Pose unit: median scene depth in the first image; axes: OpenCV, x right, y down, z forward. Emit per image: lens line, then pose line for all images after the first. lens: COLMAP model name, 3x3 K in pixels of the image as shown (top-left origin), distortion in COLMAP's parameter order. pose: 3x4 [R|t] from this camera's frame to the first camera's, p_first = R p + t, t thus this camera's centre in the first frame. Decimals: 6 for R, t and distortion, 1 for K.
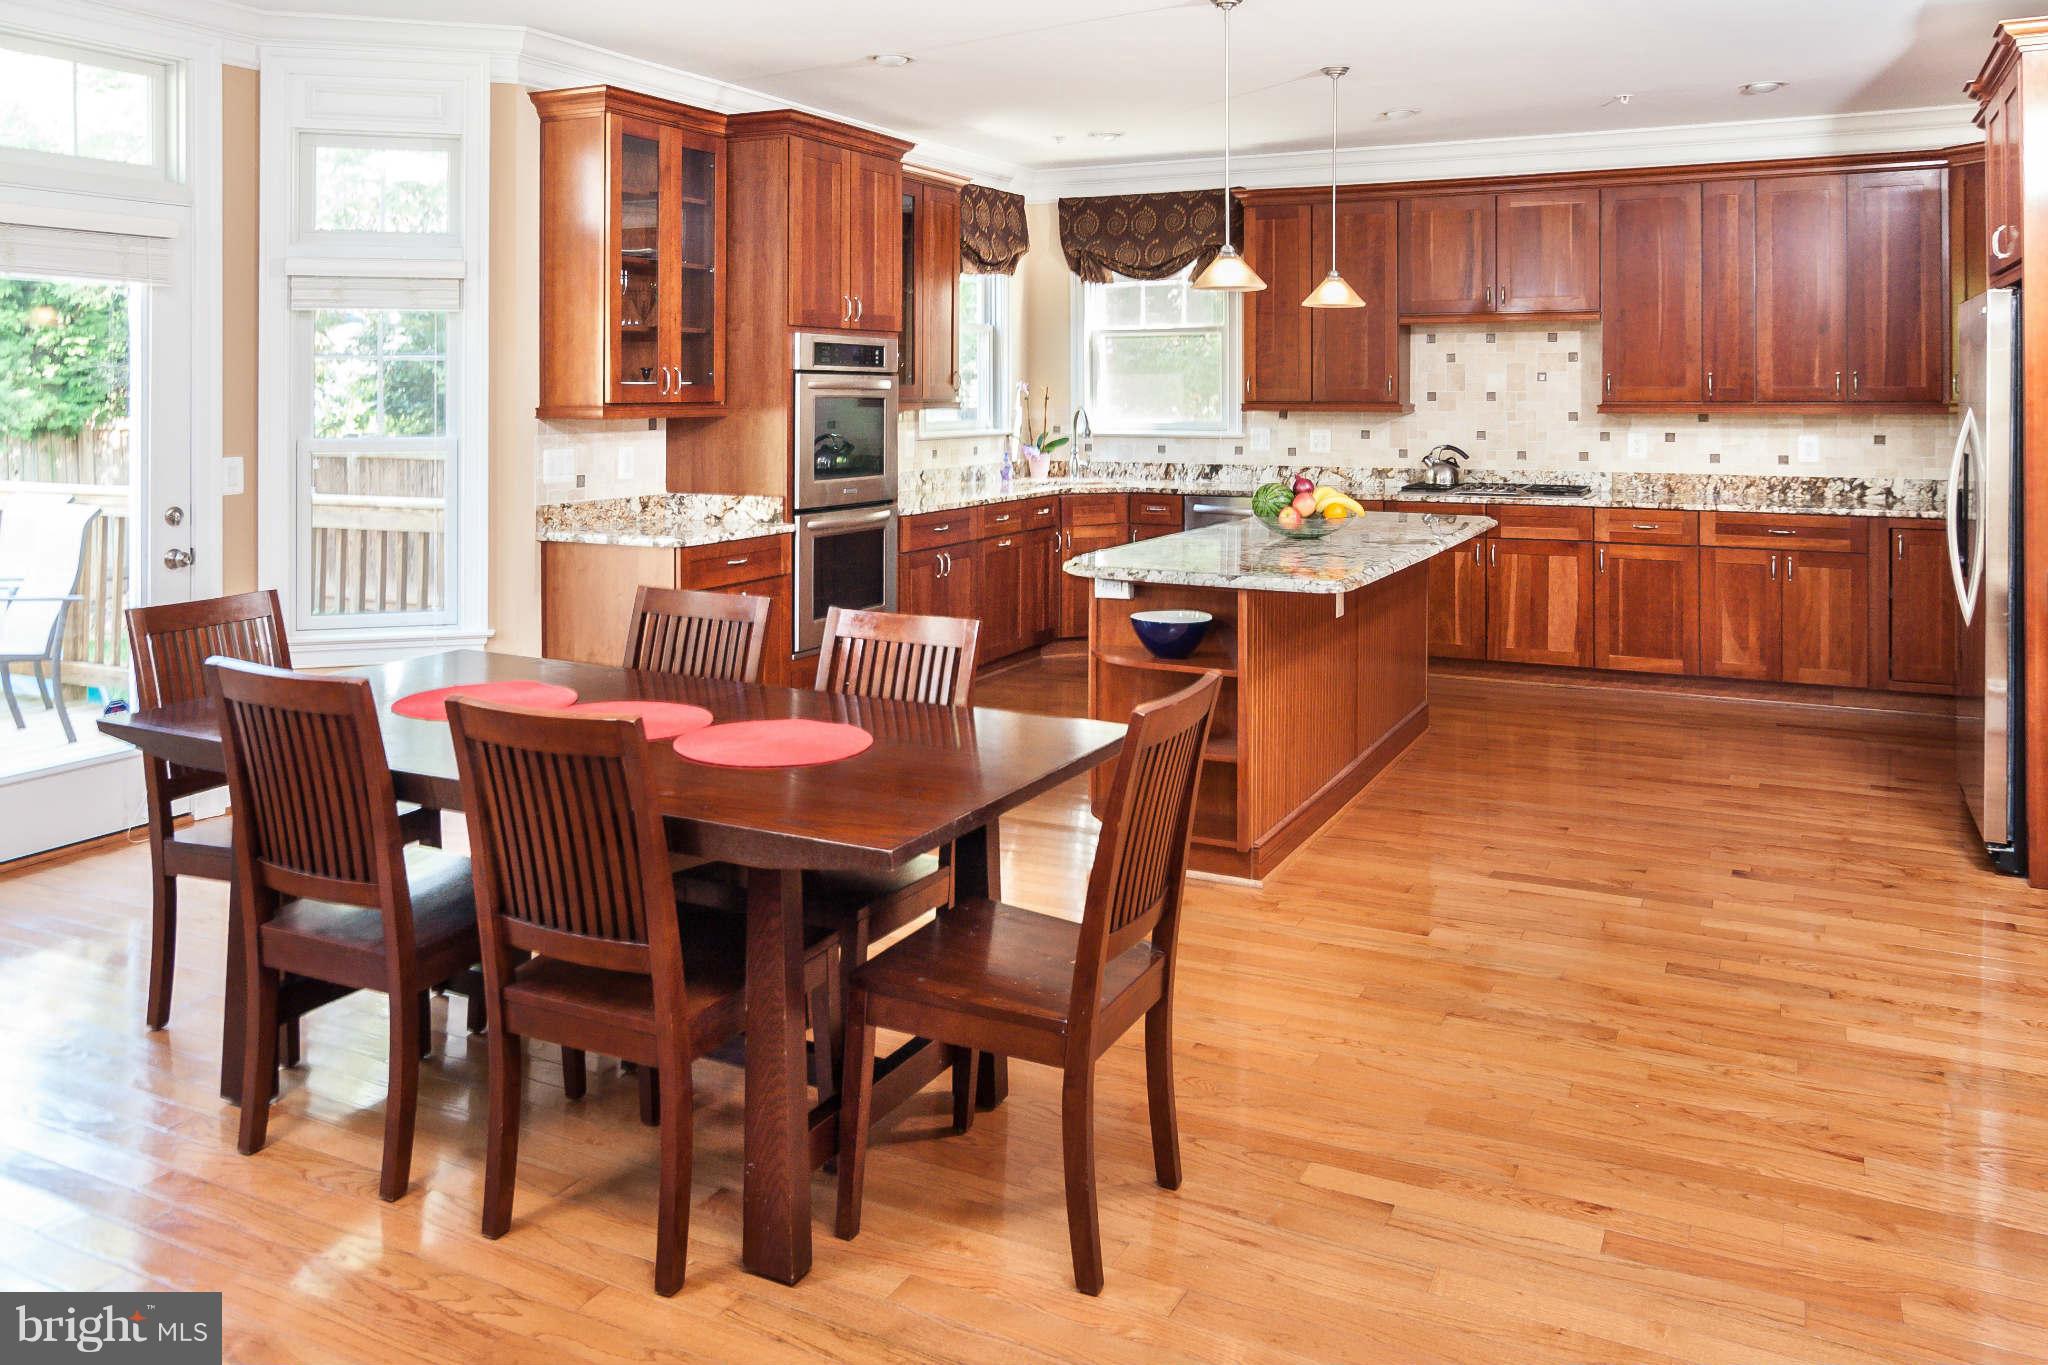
lens RADIAL K [[1554.5, 0, 1019.0], [0, 1554.5, 387.0], [0, 0, 1]] dist [-0.002984, 0.000001]
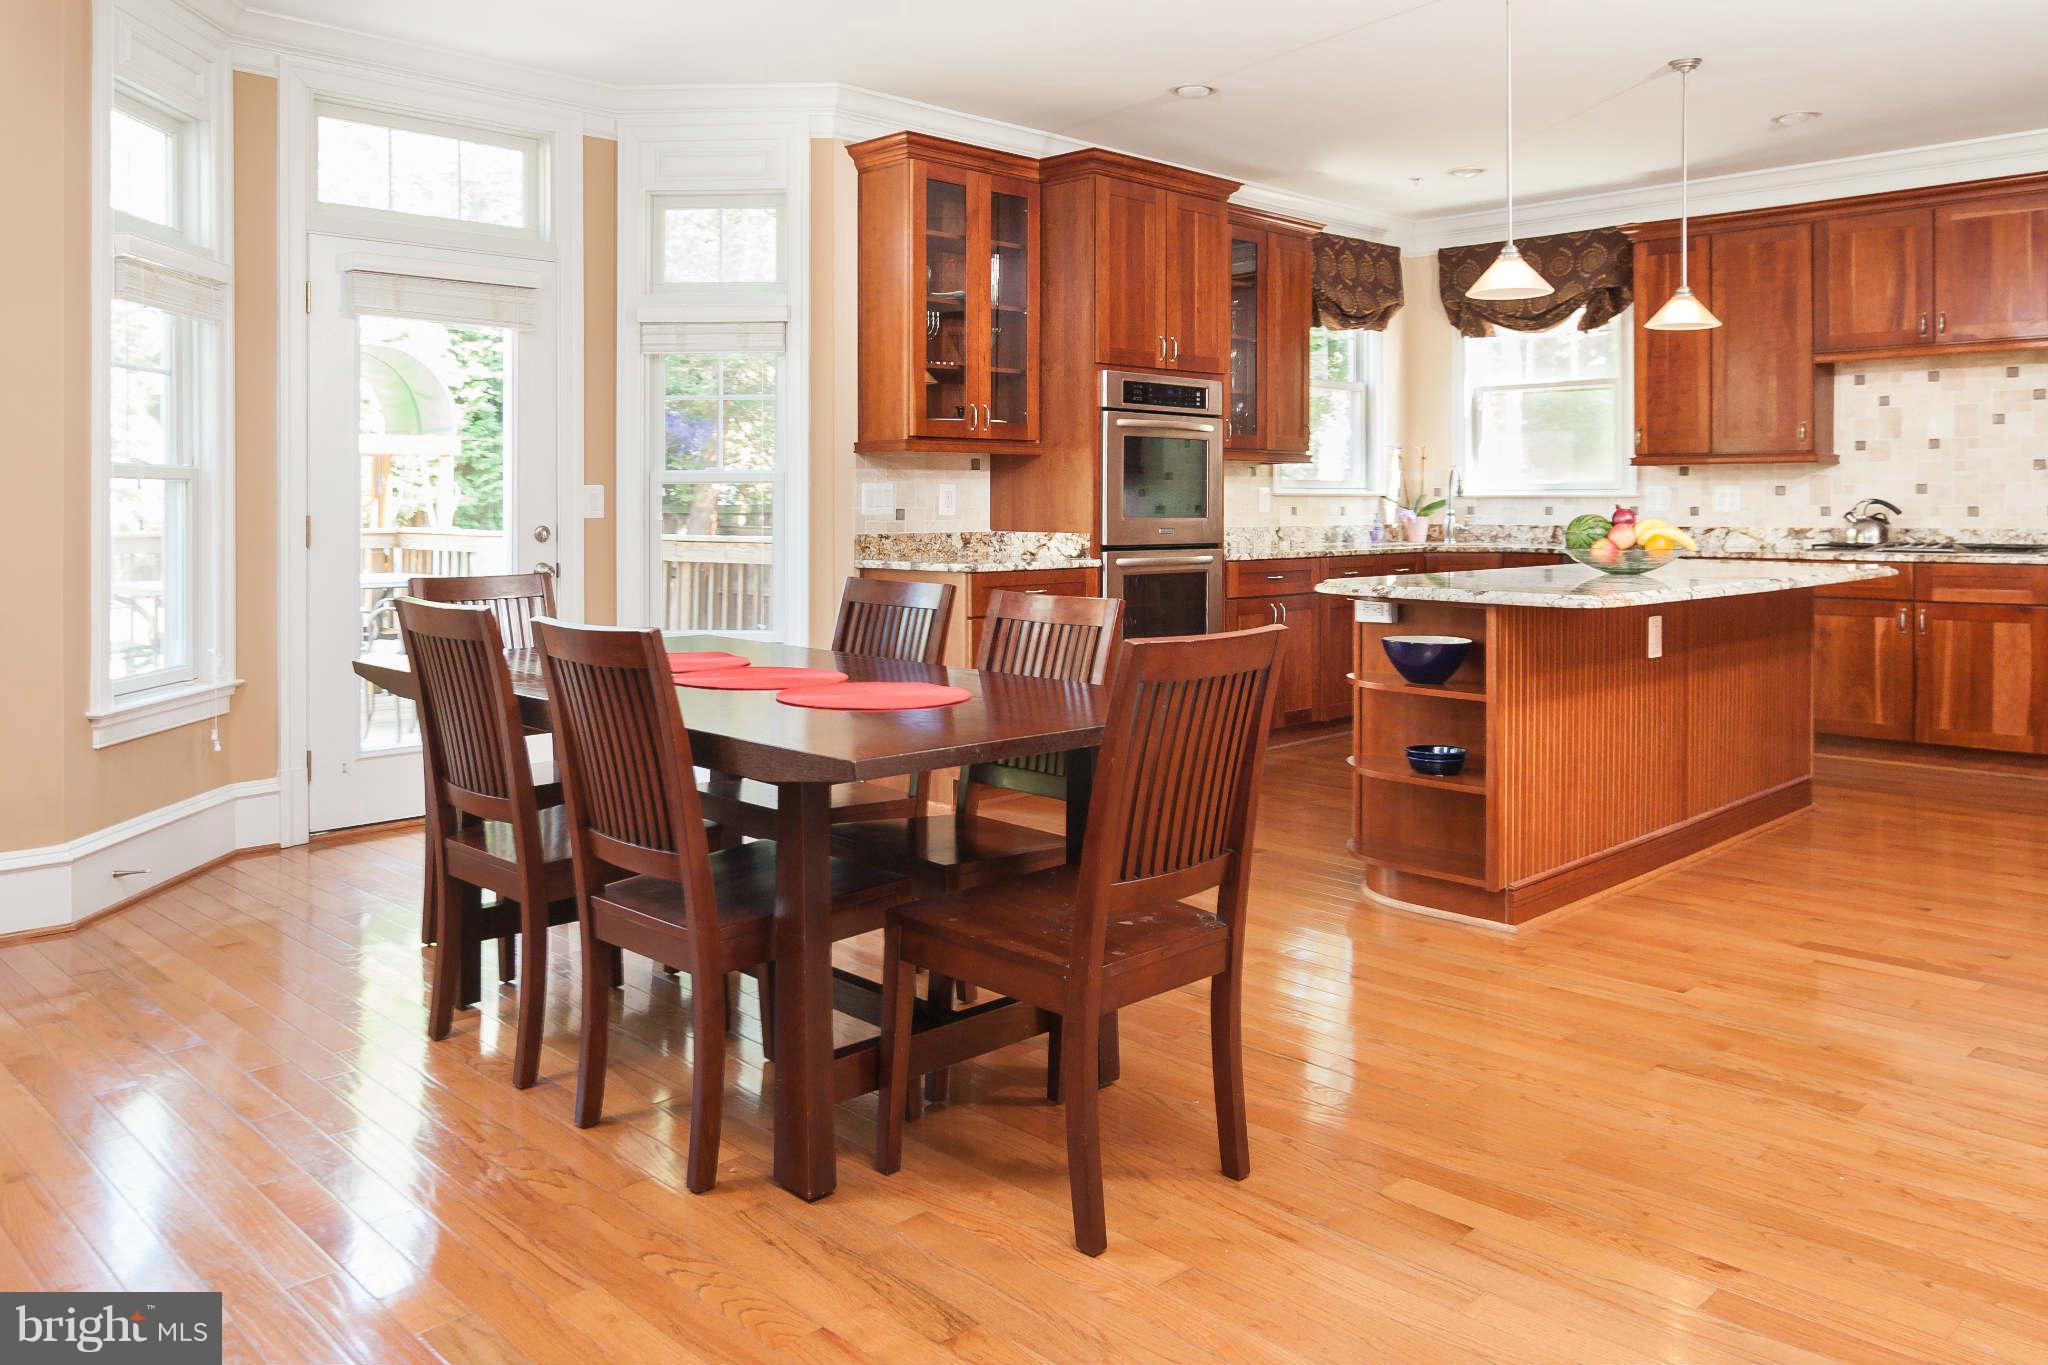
lens RADIAL K [[1530.2, 0, 1027.0], [0, 1530.2, 498.7], [0, 0, 1]] dist [0.004090, 0.003673]
pose [[0.949972, -0.001198, -0.312332, 0.118616], [0.000919, 0.999999, -0.001040, 0.048750], [0.312333, 0.000701, 0.949972, 0.039659]]
